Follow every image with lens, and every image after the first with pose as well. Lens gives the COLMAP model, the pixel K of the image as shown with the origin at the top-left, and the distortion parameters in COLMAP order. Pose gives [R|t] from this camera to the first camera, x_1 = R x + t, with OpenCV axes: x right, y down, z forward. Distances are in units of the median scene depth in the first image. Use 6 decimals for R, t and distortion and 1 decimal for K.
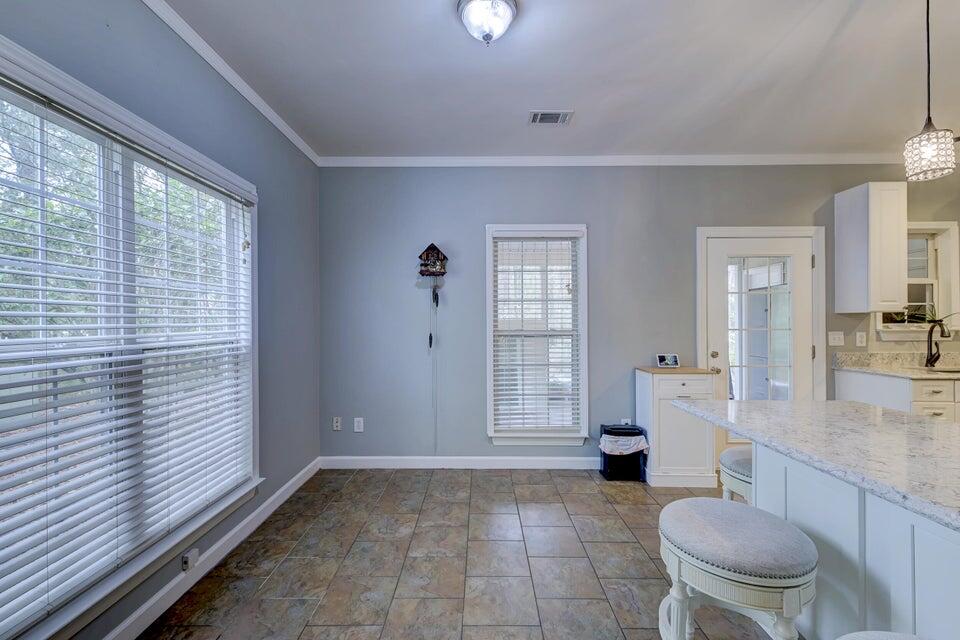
lens RADIAL K [[408.0, 0, 478.2], [0, 408.0, 326.6], [0, 0, 1]] dist [0.014084, -0.000216]
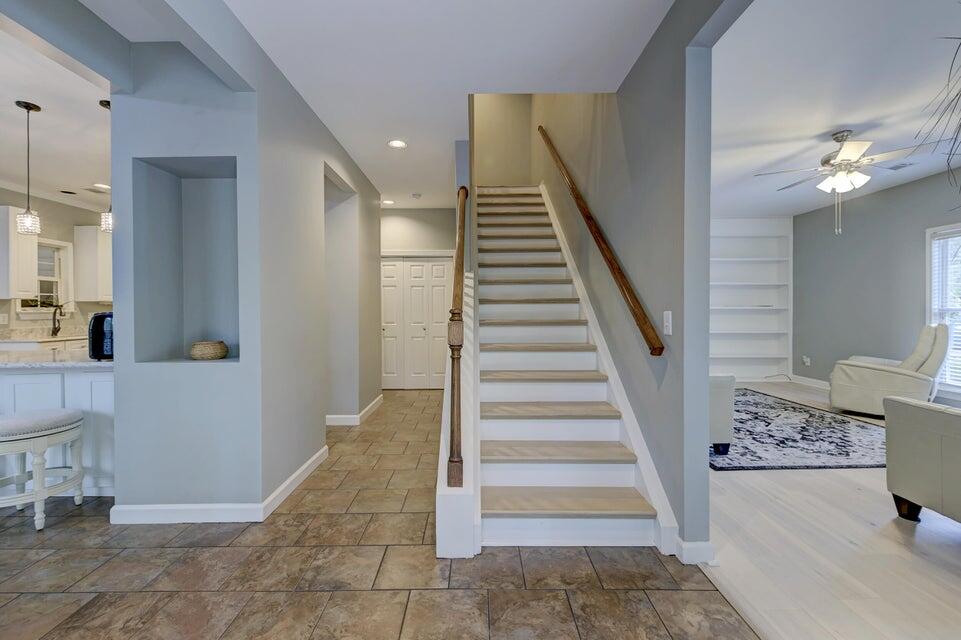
lens RADIAL K [[414.1, 0, 478.3], [0, 414.1, 311.8], [0, 0, 1]] dist [0.015951, -0.000634]
pose [[-0.005347, 0.003662, 0.999979, -0.445791], [0.012343, 0.999917, -0.003595, 0.031387], [-0.999910, 0.012324, -0.005392, -0.527770]]
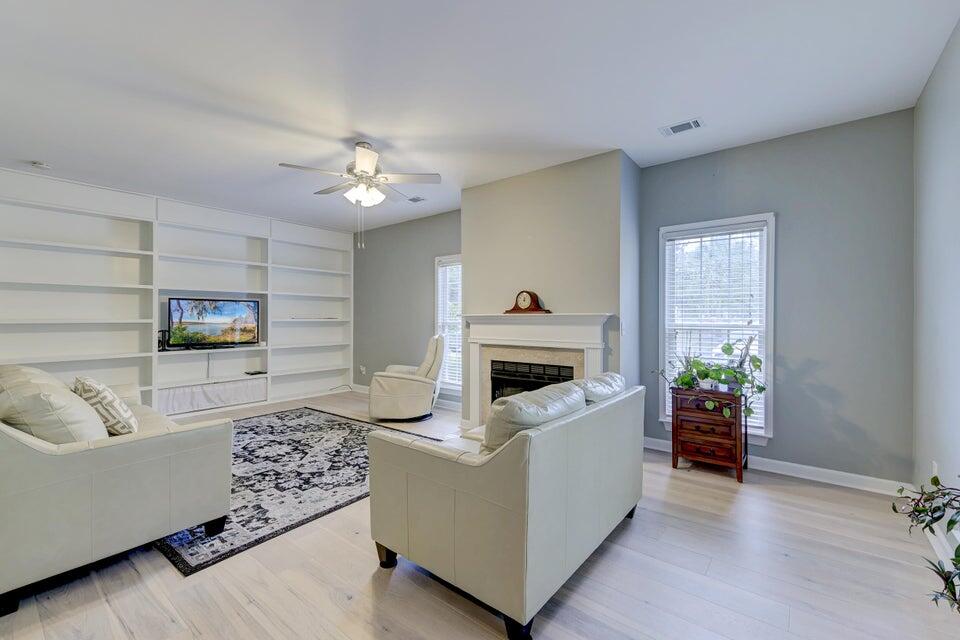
lens RADIAL K [[400.8, 0, 489.0], [0, 400.8, 316.6], [0, 0, 1]] dist [0.011423, -0.000053]
pose [[-0.787344, 0.007816, 0.616464, -0.244996], [0.011678, 0.999929, 0.002236, 0.011229], [-0.616403, 0.008959, -0.787380, -0.858119]]
